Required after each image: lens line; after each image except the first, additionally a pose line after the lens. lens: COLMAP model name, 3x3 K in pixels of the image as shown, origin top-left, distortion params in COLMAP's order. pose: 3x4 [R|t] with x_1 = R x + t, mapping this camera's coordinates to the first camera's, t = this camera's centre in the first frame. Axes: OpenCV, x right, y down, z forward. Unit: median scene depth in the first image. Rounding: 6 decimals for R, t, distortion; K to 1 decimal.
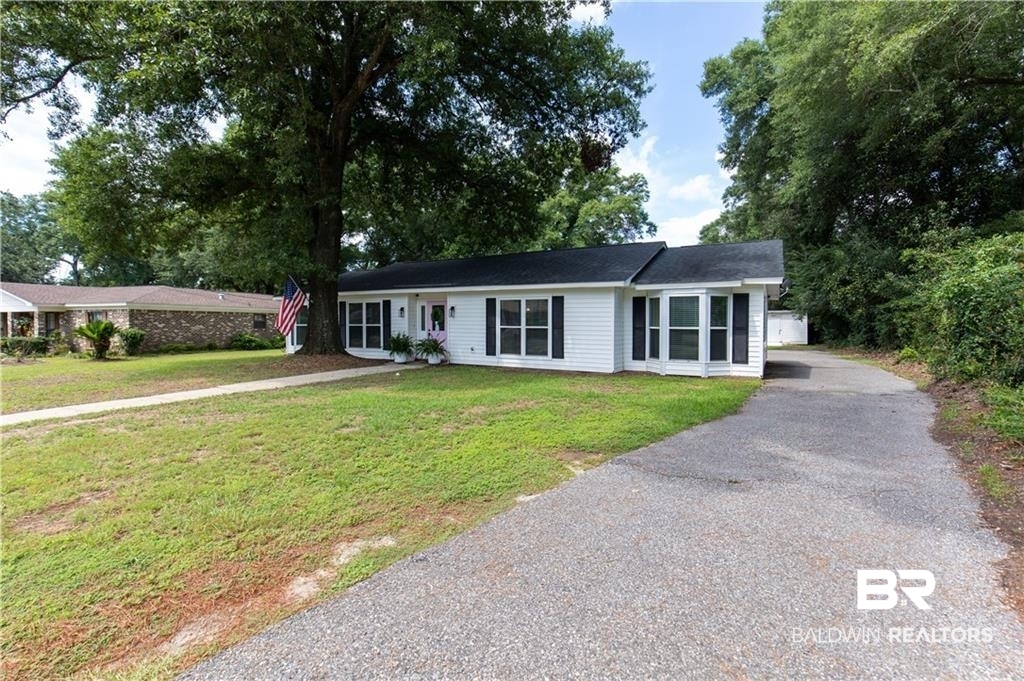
lens RADIAL K [[469.3, 0, 512.0], [0, 469.3, 340.5], [0, 0, 1]] dist [0.018398, 0.000264]
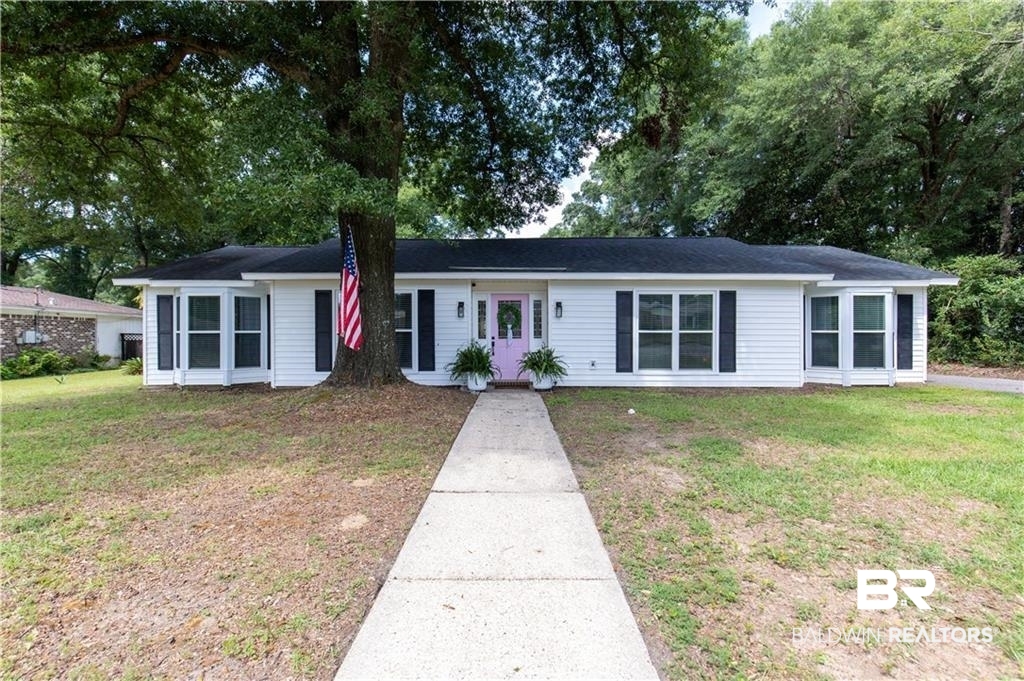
lens RADIAL K [[469.3, 0, 512.0], [0, 469.3, 340.5], [0, 0, 1]] dist [0.018398, 0.000264]
pose [[0.870228, -0.012460, 0.492491, -0.580409], [0.022261, 0.999654, -0.014044, -0.010277], [-0.492145, 0.023185, 0.870204, 0.494661]]
